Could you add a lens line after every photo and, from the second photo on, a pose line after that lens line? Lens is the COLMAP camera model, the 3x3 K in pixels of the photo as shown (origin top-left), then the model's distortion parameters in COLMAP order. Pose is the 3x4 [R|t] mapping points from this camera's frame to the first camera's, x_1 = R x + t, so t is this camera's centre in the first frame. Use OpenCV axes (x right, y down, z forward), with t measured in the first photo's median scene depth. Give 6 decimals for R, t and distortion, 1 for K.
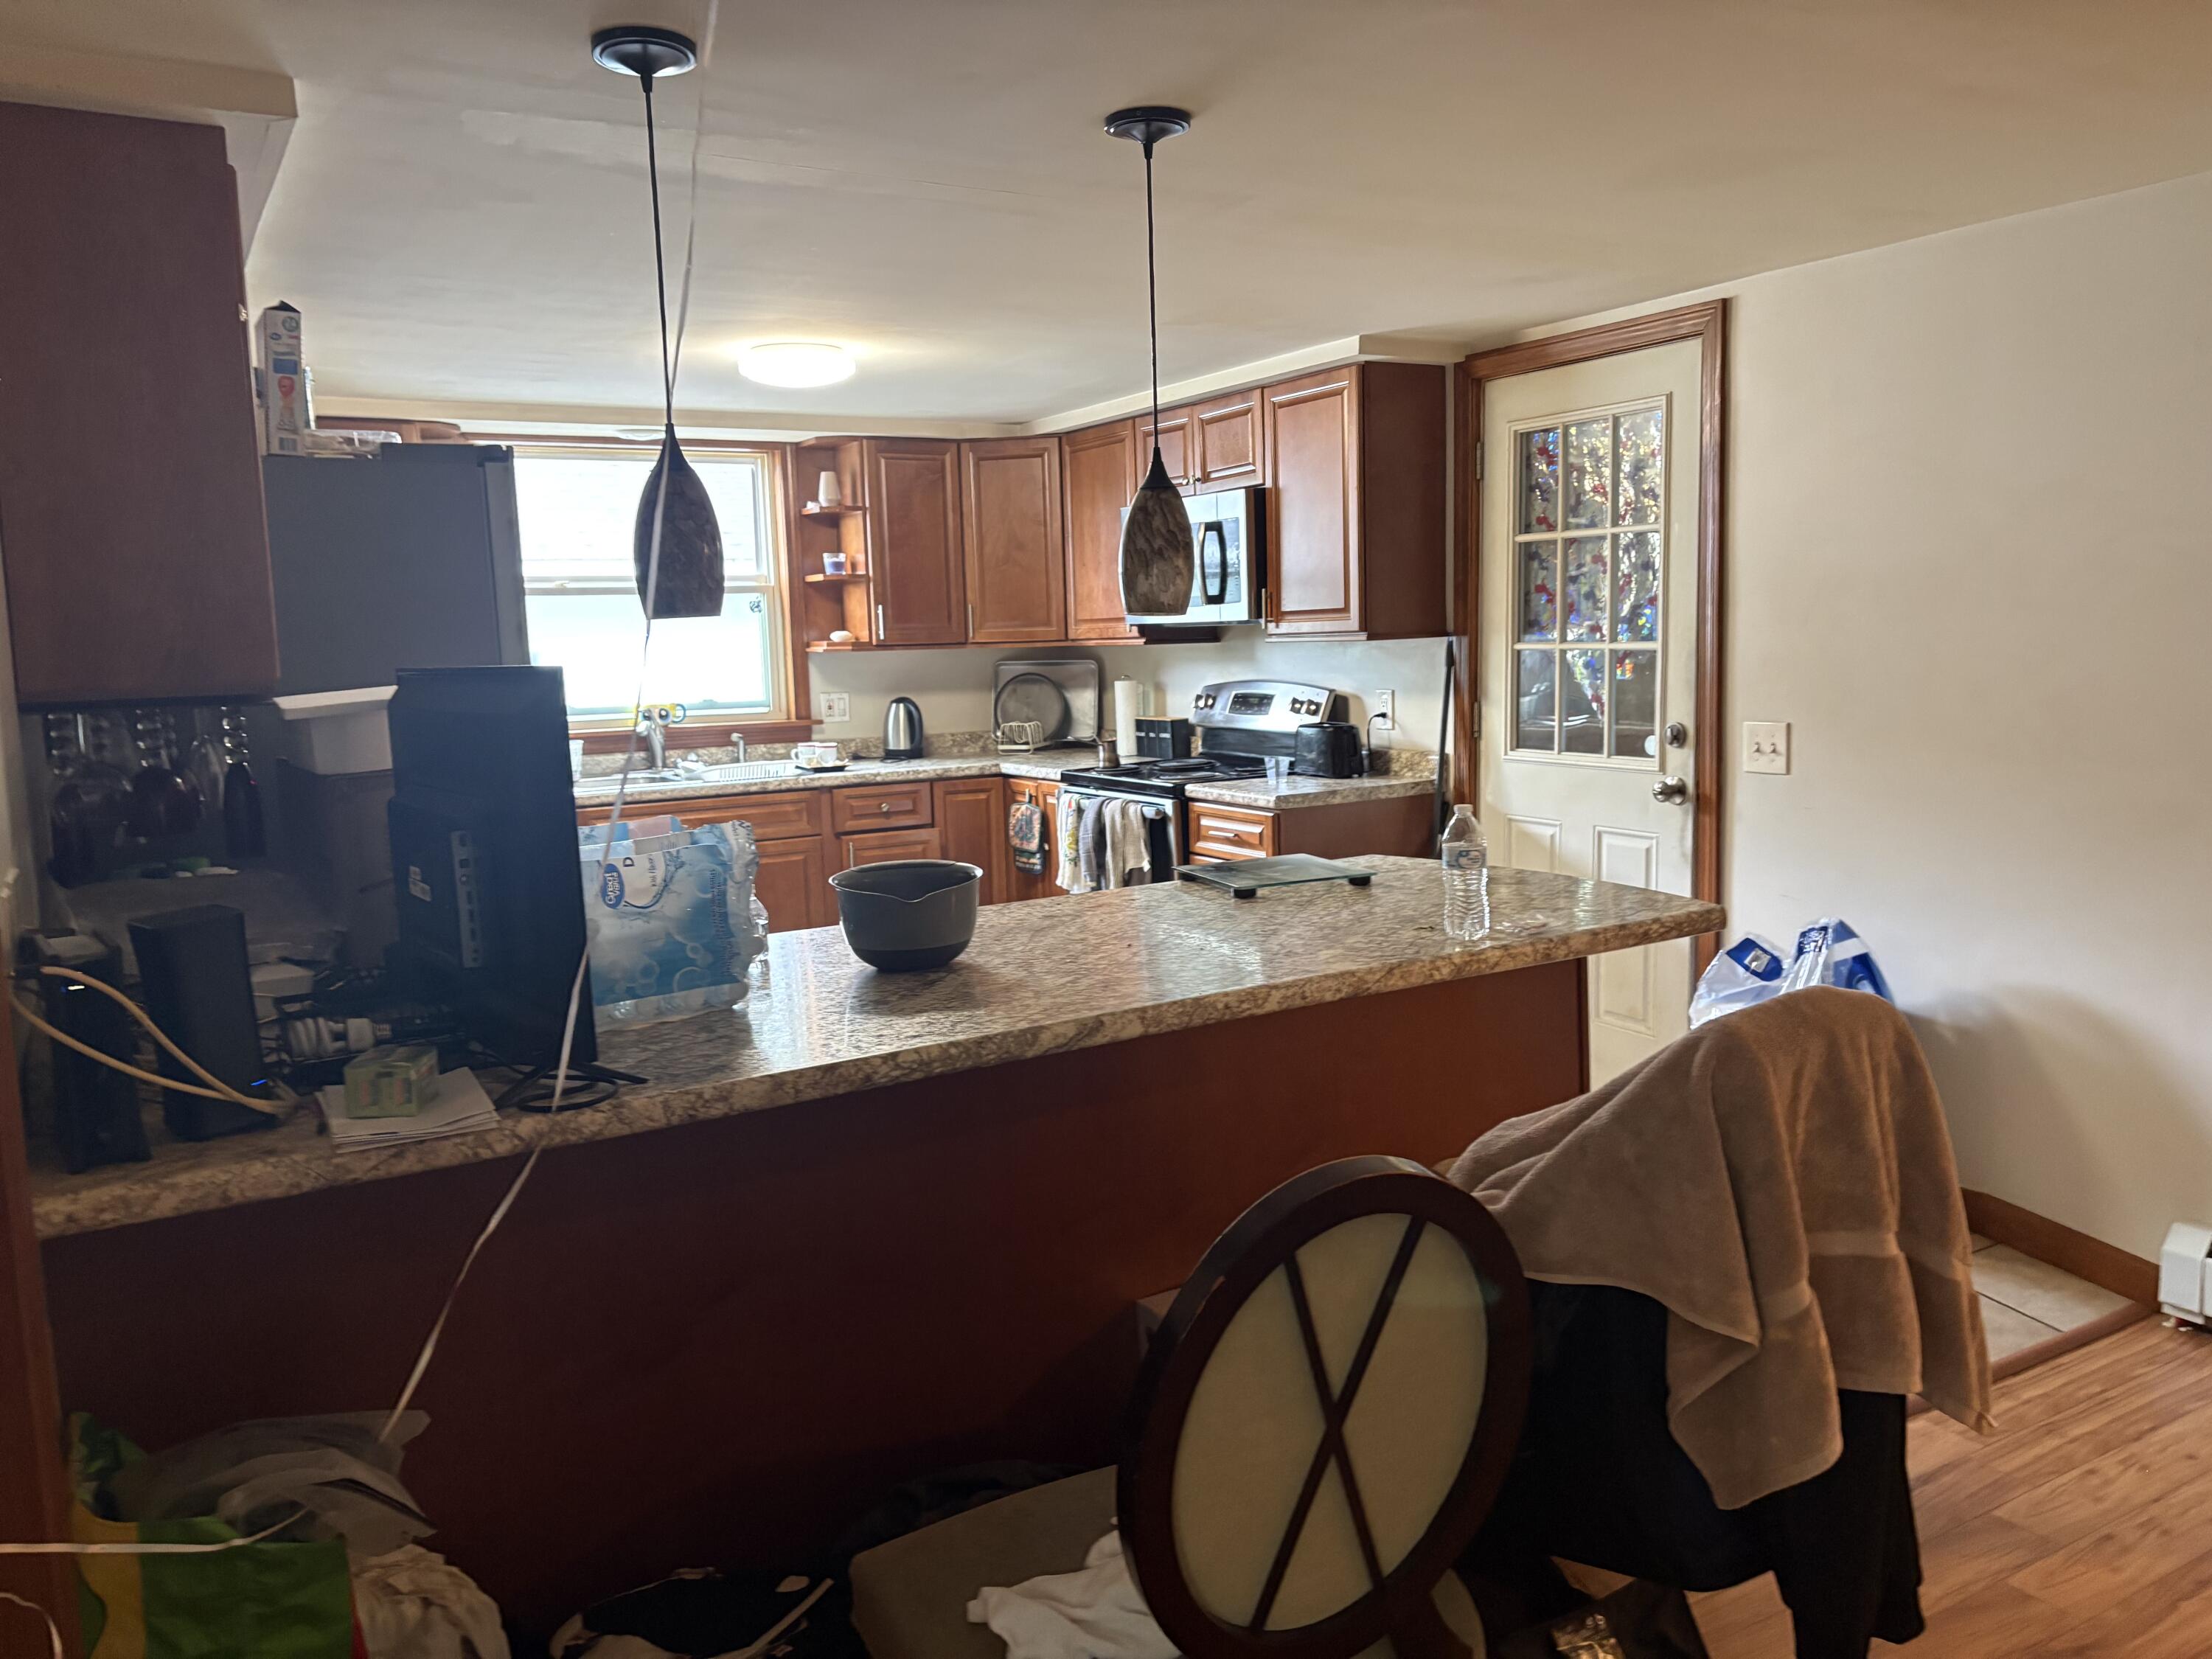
lens RADIAL K [[1627.6, 0, 1106.0], [0, 1627.6, 829.5], [0, 0, 1]] dist [0.071084, -0.080929]
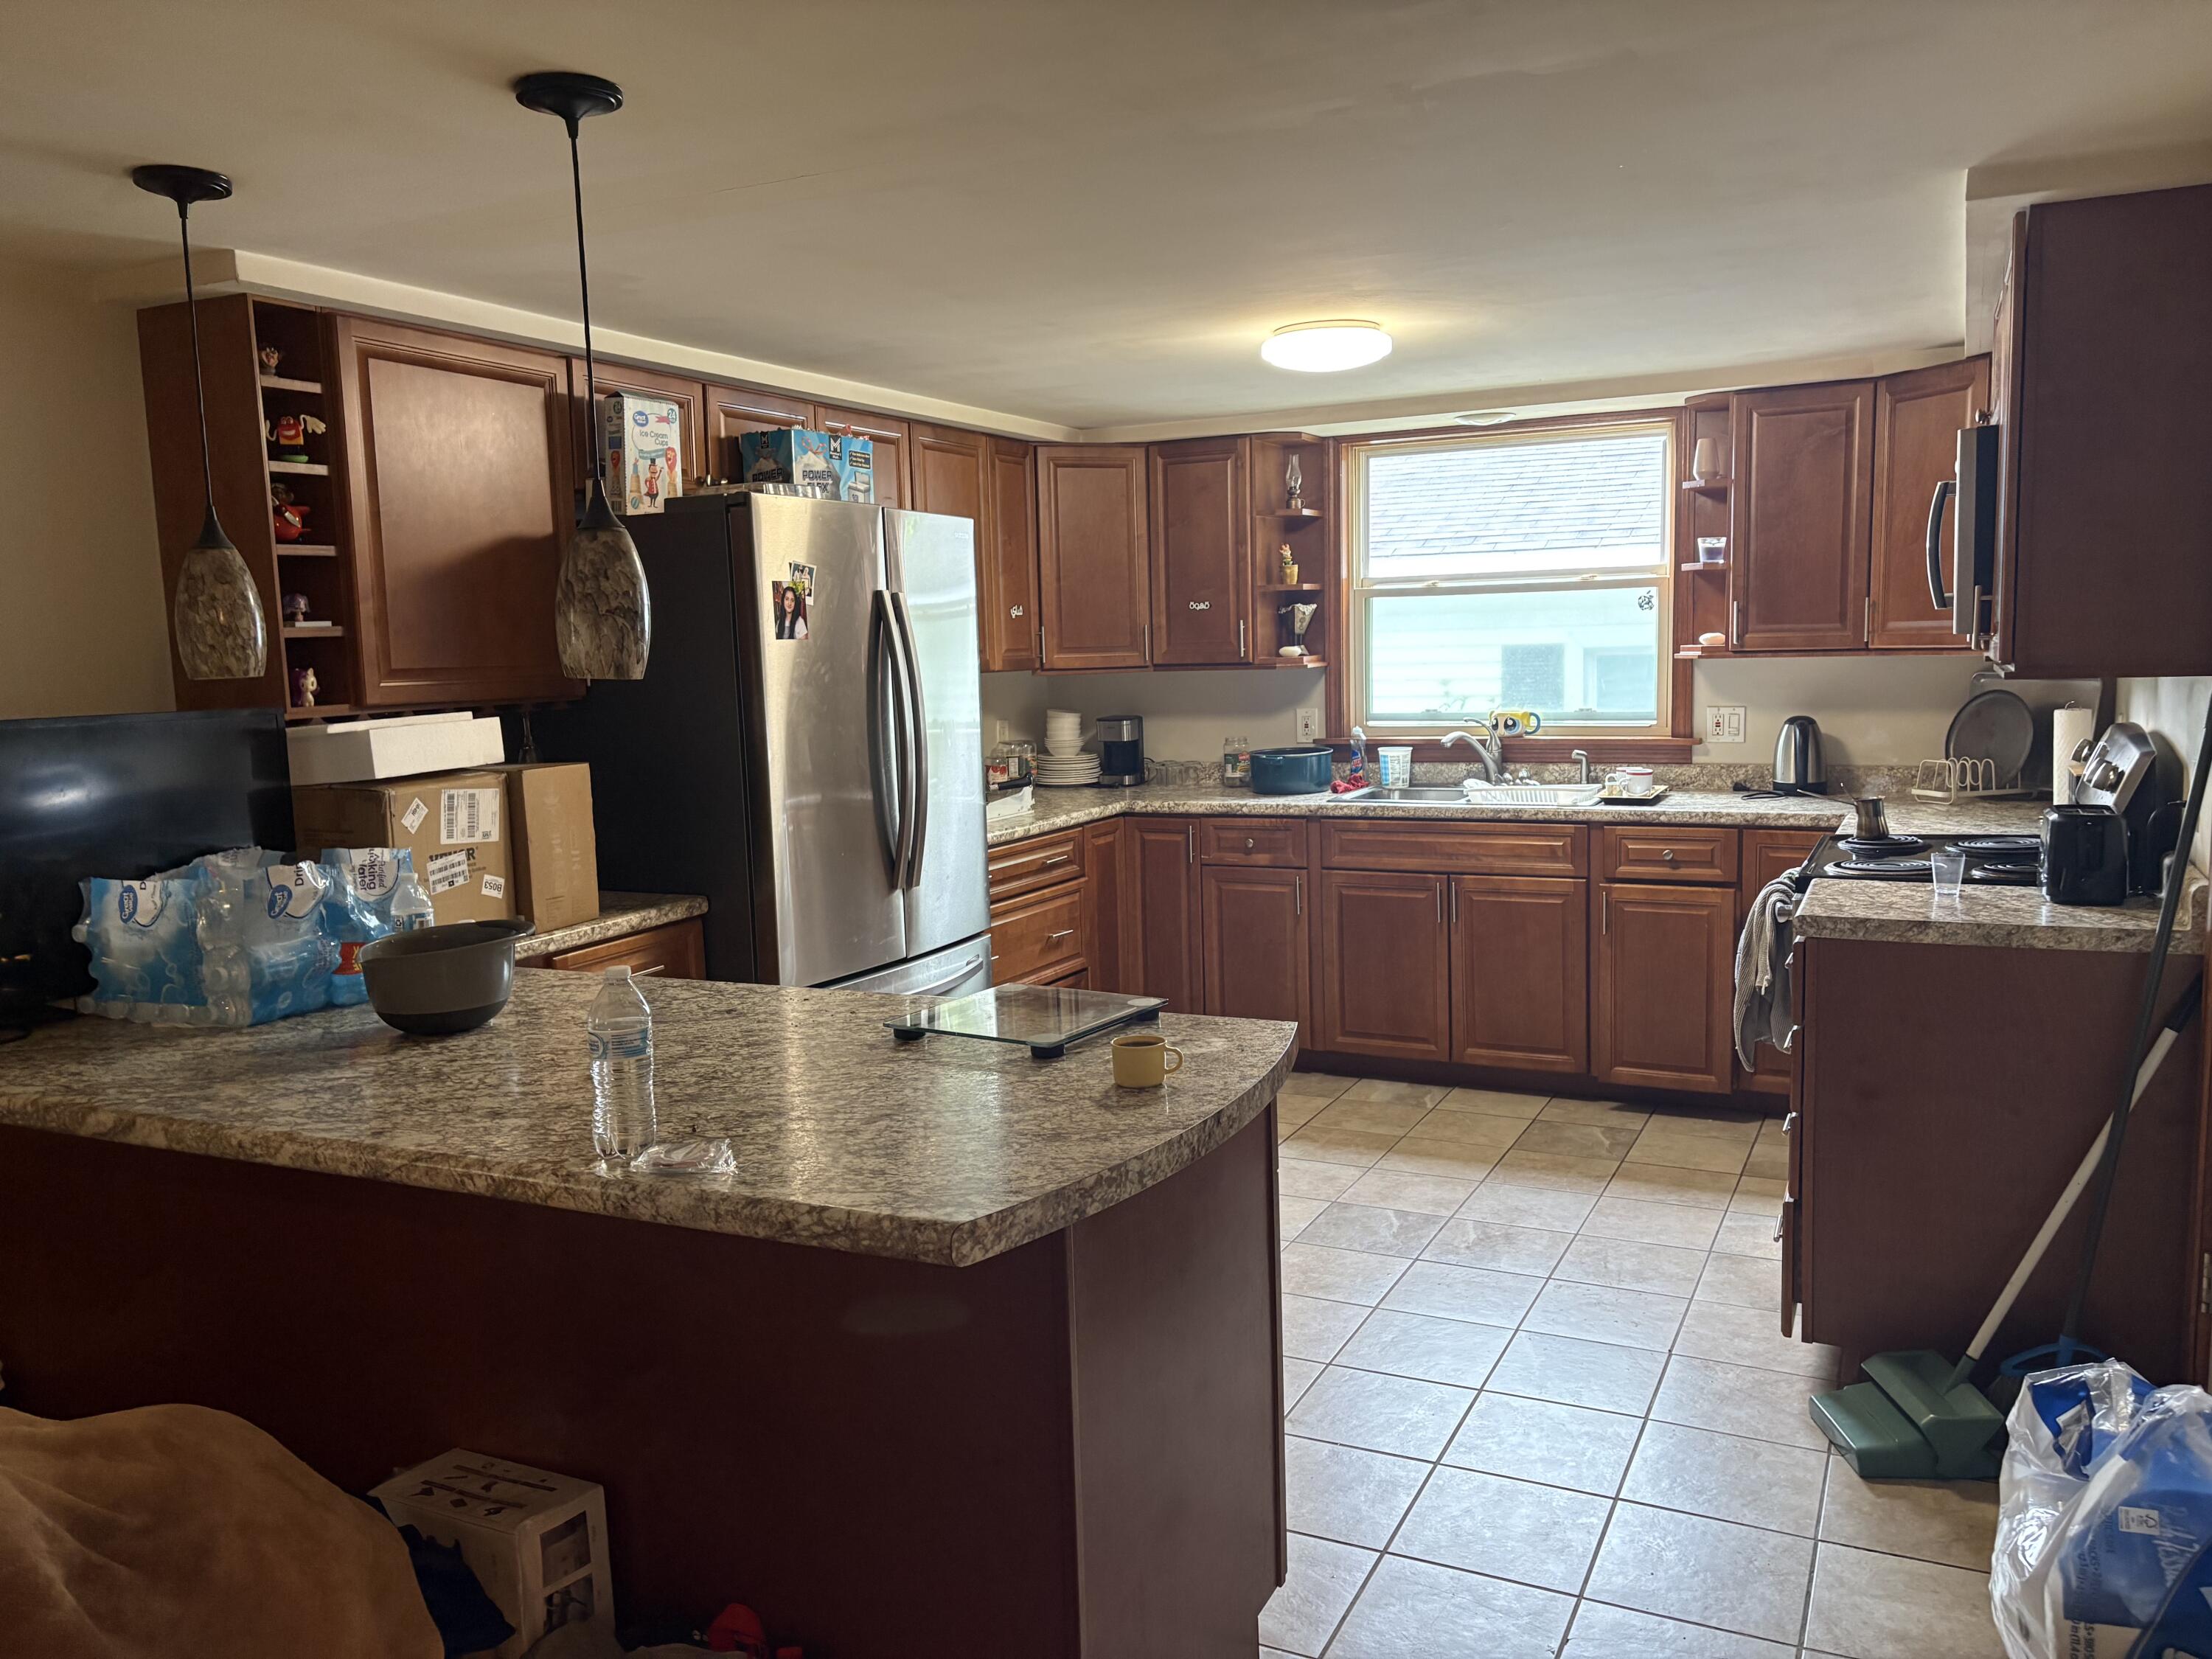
lens RADIAL K [[1627.6, 0, 1106.0], [0, 1627.6, 829.5], [0, 0, 1]] dist [0.071084, -0.080929]
pose [[0.569450, 0.111206, -0.814469, 0.355933], [-0.092252, 0.993193, 0.071109, -0.056436], [0.816833, 0.034643, 0.575833, 0.295323]]
